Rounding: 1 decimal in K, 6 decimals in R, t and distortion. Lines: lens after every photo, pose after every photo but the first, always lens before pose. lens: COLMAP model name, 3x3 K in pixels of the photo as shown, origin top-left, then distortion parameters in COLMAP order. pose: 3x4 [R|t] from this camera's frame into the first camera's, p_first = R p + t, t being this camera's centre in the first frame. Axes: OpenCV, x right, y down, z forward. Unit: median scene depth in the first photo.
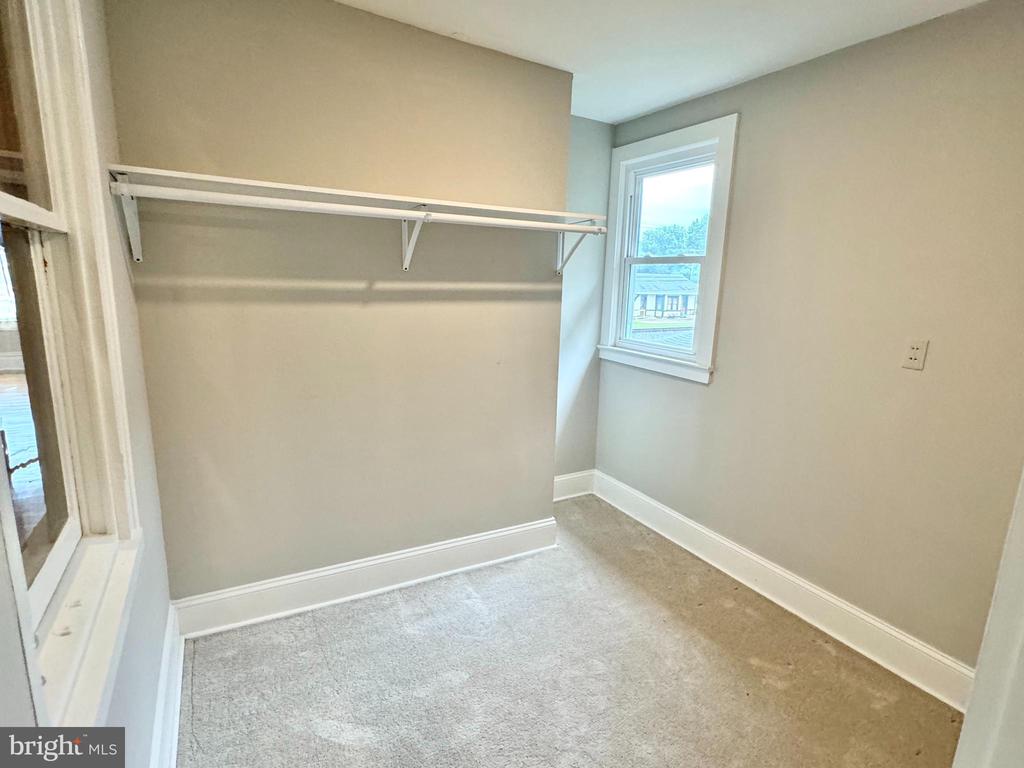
lens RADIAL K [[517.1, 0, 512.6], [0, 517.1, 382.3], [0, 0, 1]] dist [0.011992, -0.001248]
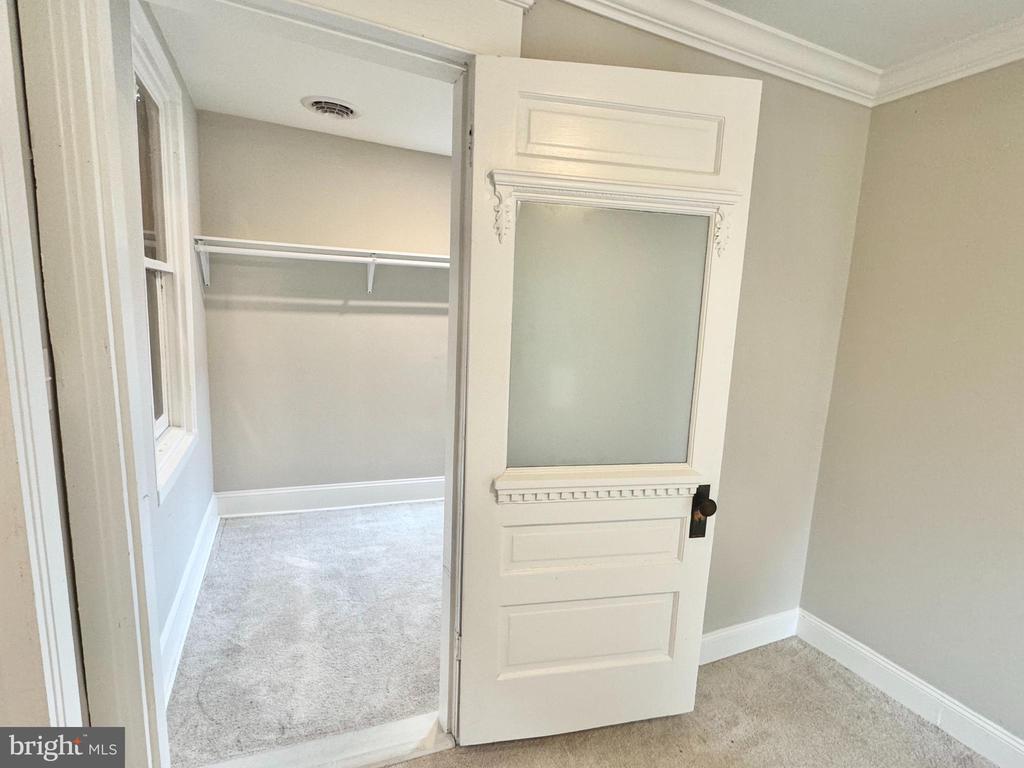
lens RADIAL K [[517.1, 0, 510.5], [0, 517.1, 384.1], [0, 0, 1]] dist [0.011992, -0.001248]
pose [[0.993148, 0.037389, -0.110724, 0.464851], [-0.042123, 0.998282, -0.040724, 0.117118], [0.109012, 0.045109, 0.993016, -0.567283]]
